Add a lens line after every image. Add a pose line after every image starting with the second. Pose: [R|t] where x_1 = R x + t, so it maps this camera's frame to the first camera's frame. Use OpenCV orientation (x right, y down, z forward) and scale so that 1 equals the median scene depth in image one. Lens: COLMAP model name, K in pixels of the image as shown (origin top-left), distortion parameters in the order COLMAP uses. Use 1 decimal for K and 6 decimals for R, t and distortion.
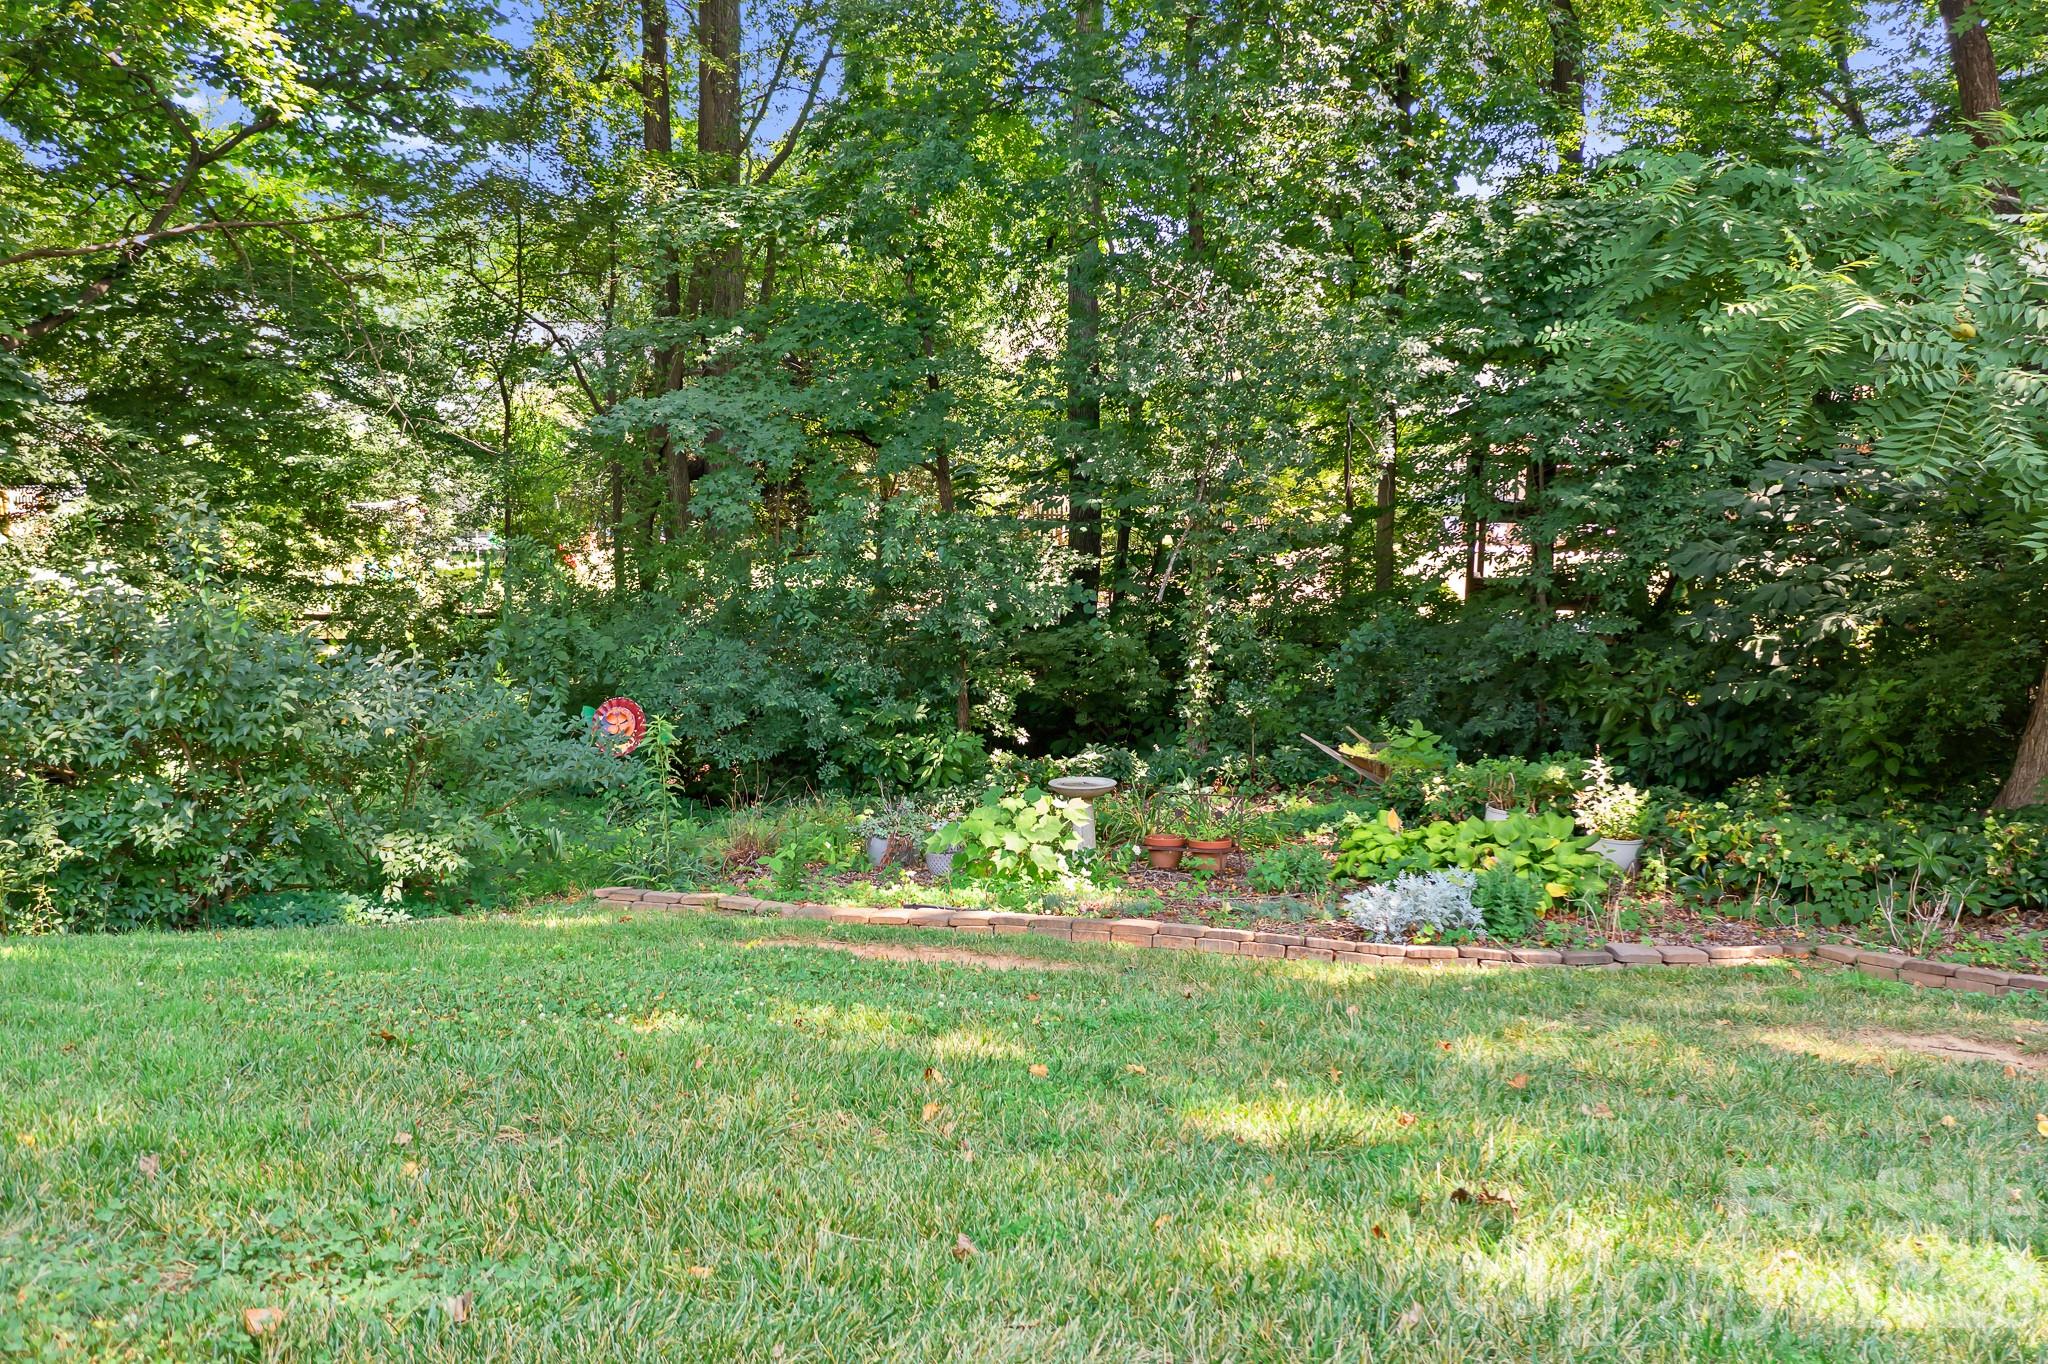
lens RADIAL K [[1633.1, 0, 1039.0], [0, 1633.1, 668.0], [0, 0, 1]] dist [-0.007976, 0.002671]
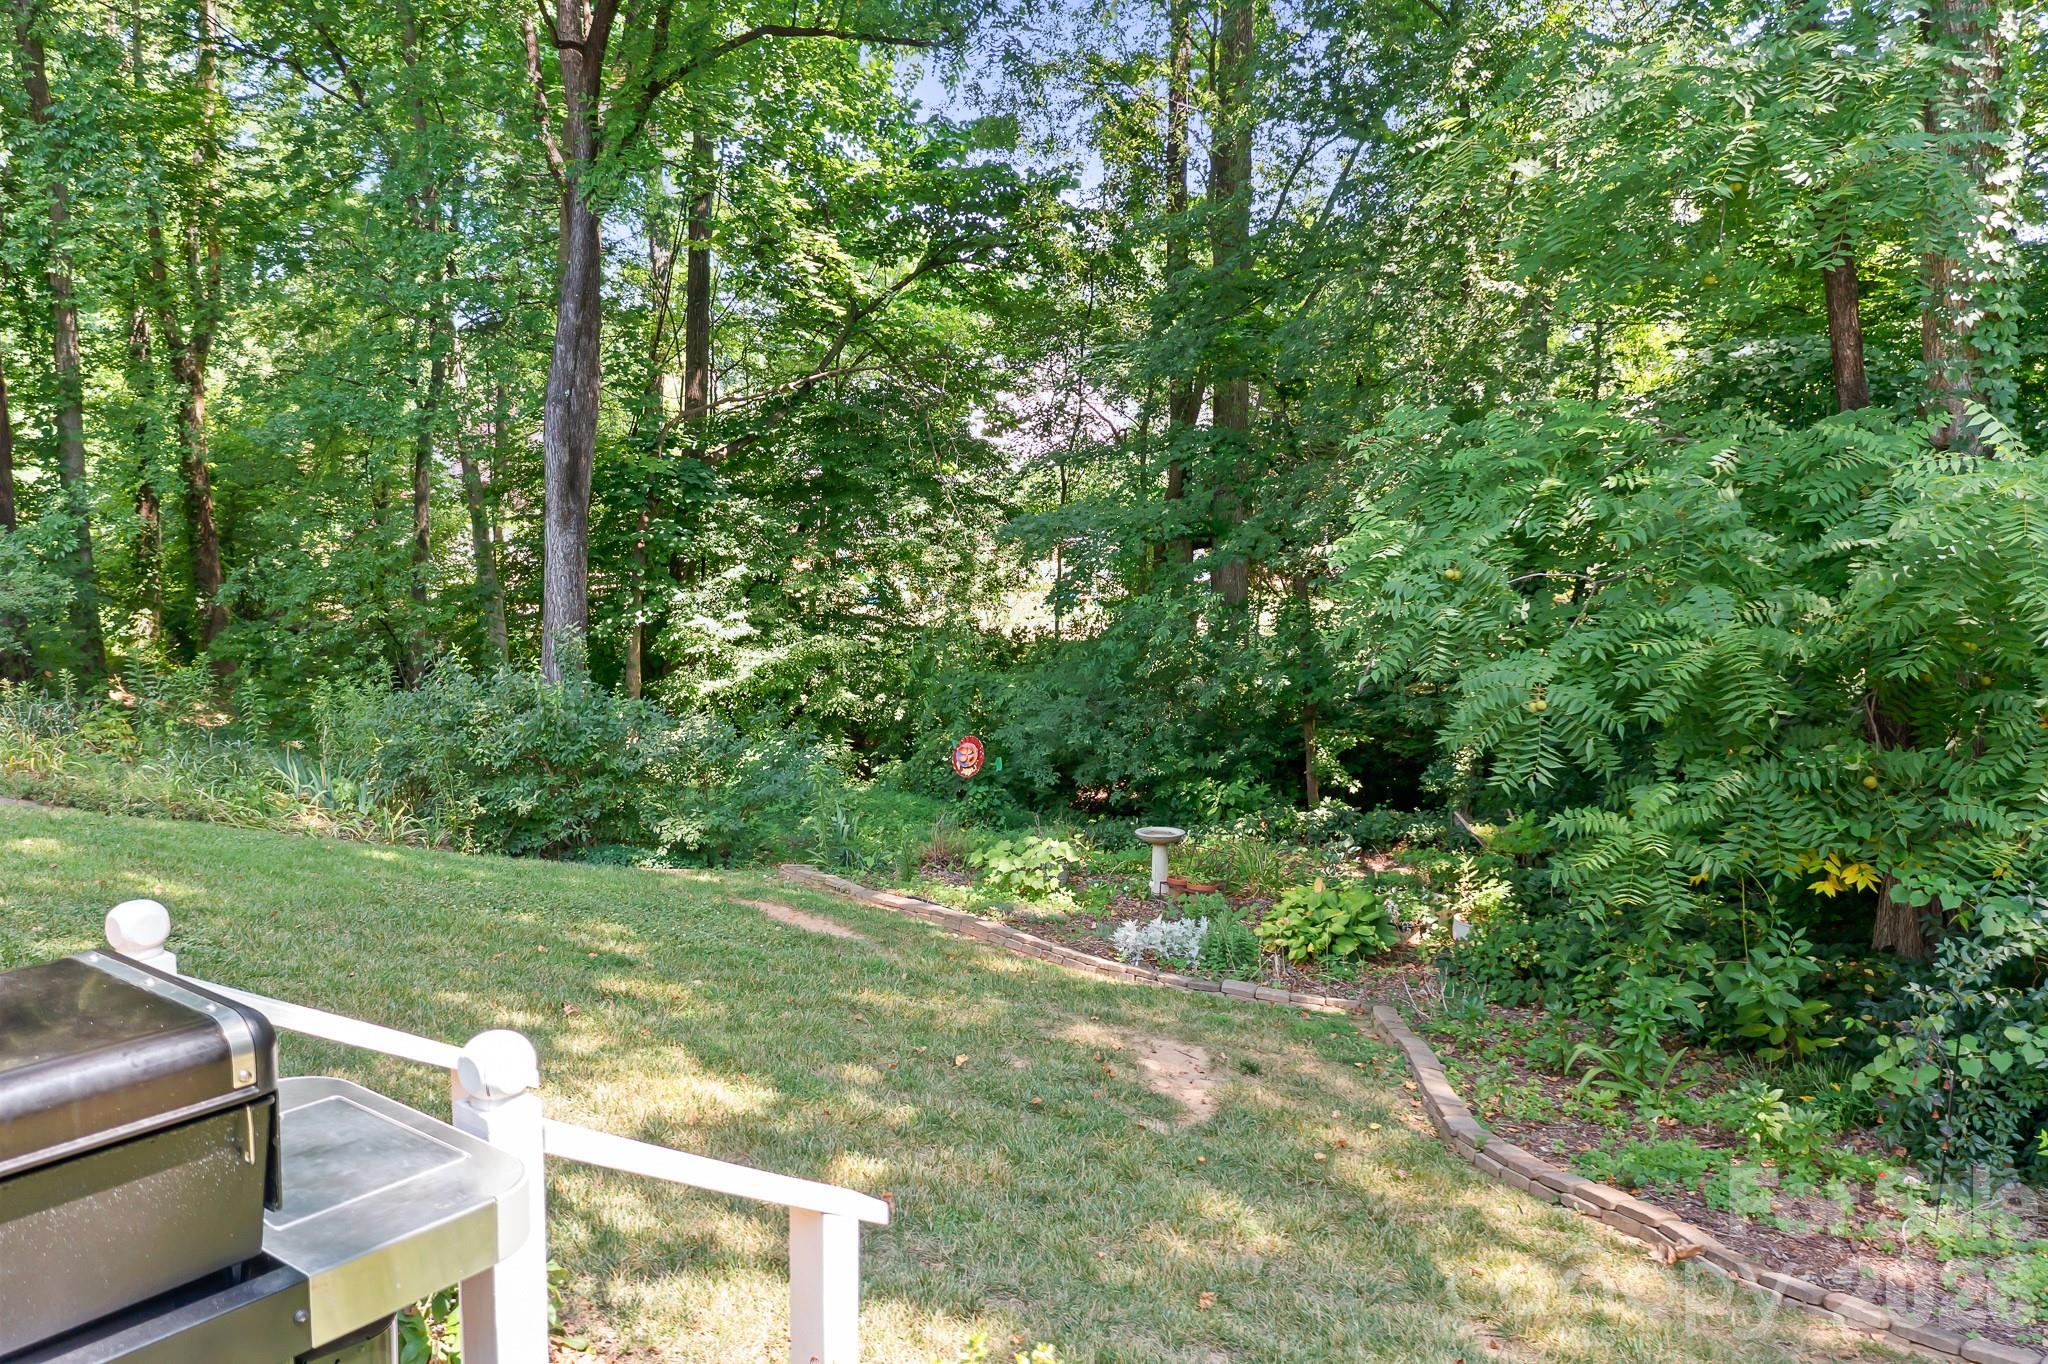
lens RADIAL K [[1633.1, 0, 1014.6], [0, 1633.1, 689.1], [0, 0, 1]] dist [-0.007976, 0.002671]
pose [[0.861738, 0.064291, -0.503264, 0.582624], [-0.057312, 0.997925, 0.029348, -0.079290], [0.504106, 0.003553, 0.863634, -0.233740]]
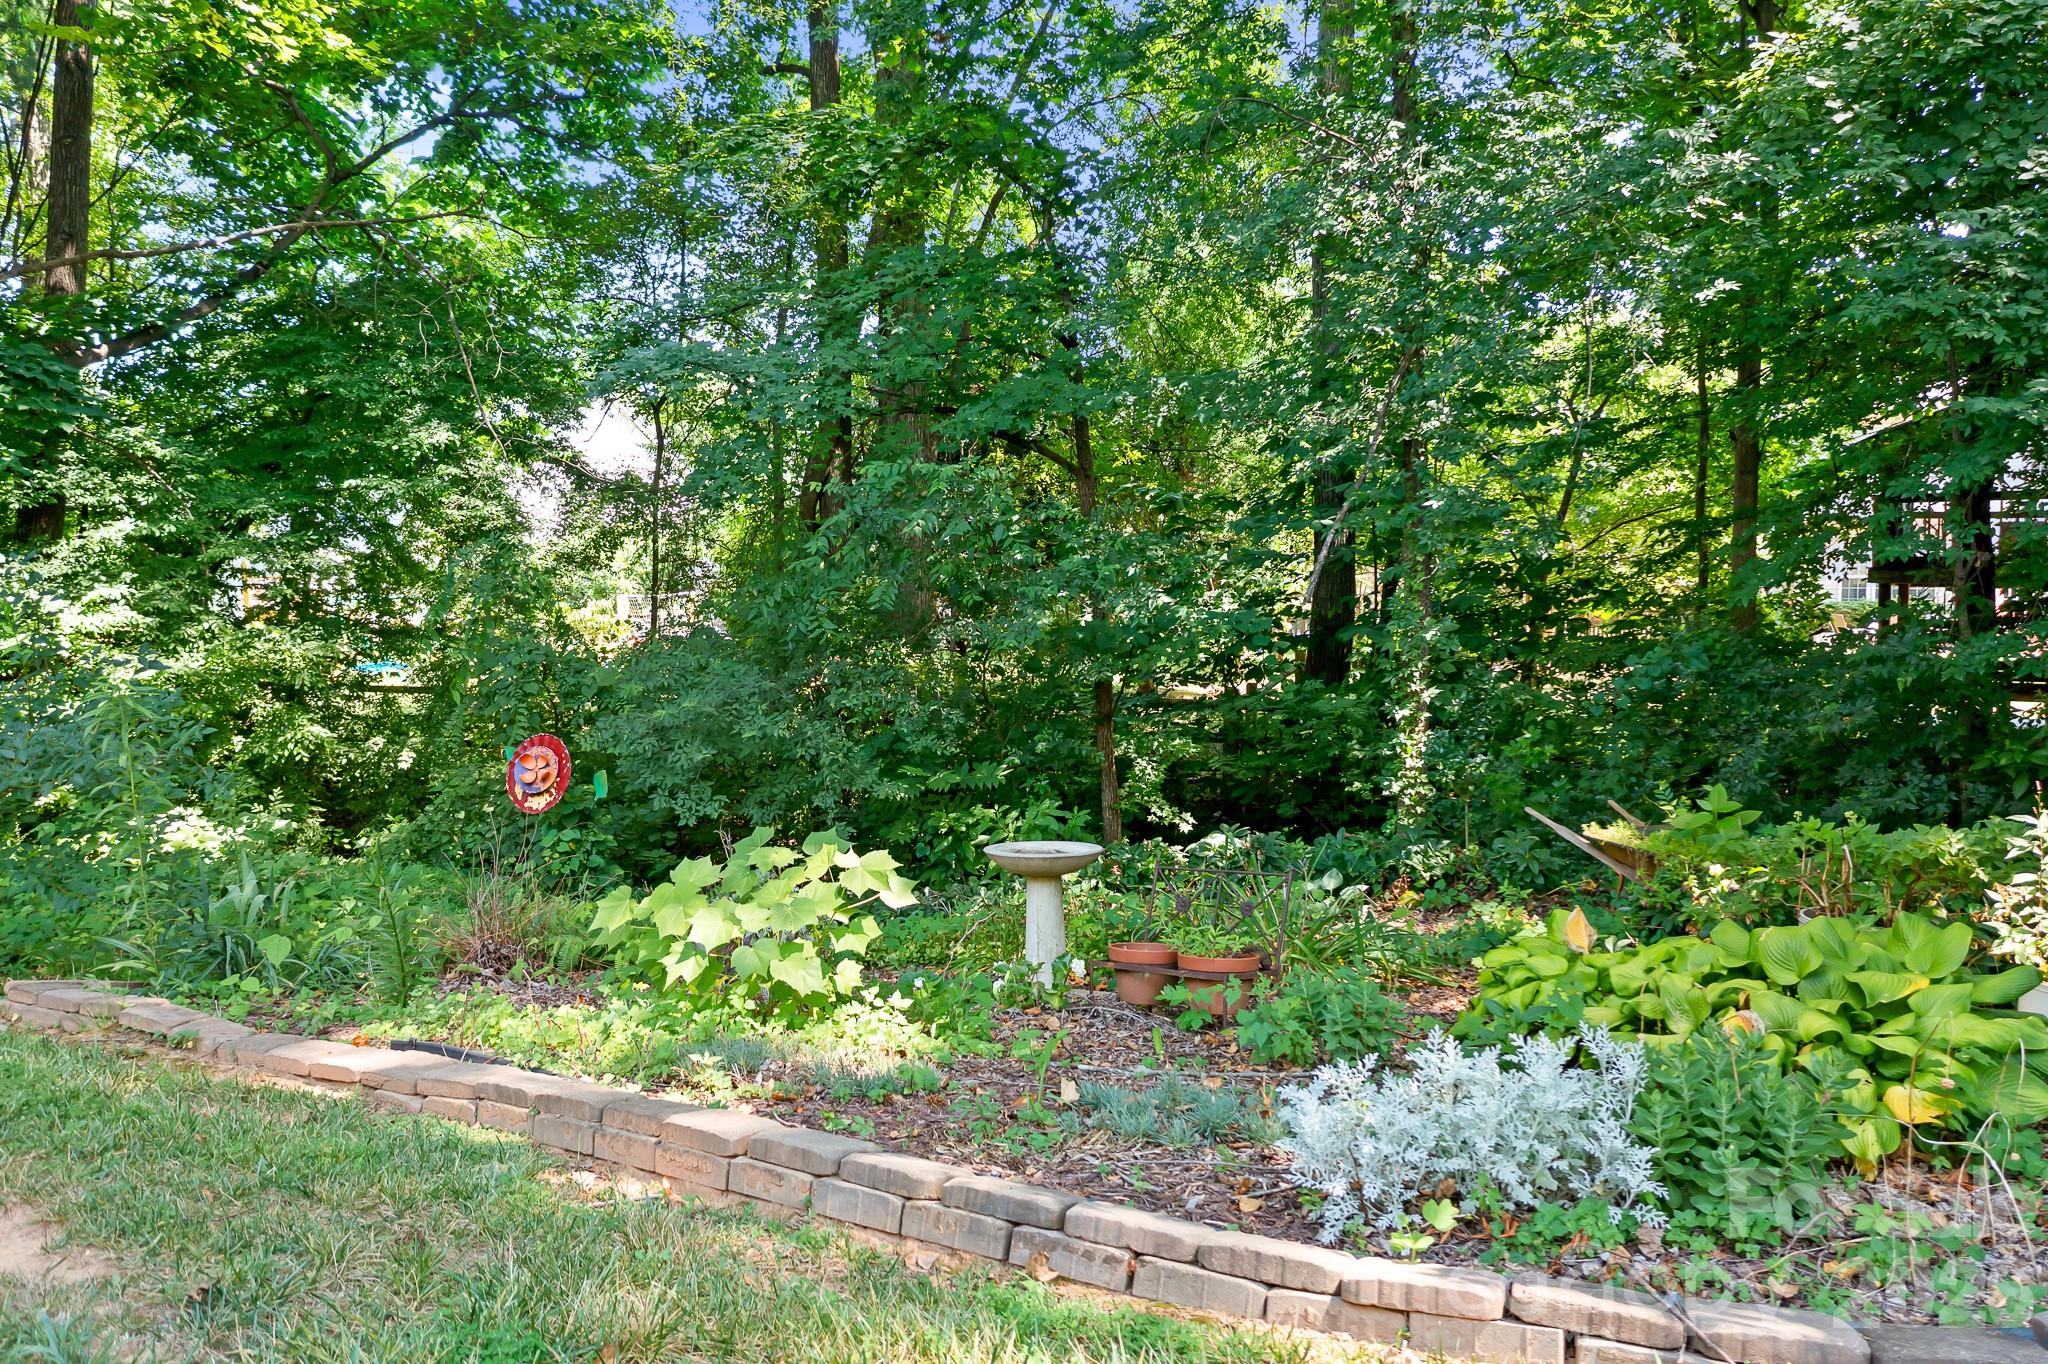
lens RADIAL K [[1633.1, 0, 1018.2], [0, 1633.1, 672.6], [0, 0, 1]] dist [-0.007976, 0.002671]
pose [[0.968677, 0.004105, -0.248292, 0.155634], [-0.024182, 0.996671, -0.077863, 0.051832], [0.247145, 0.081429, 0.965551, 0.424806]]
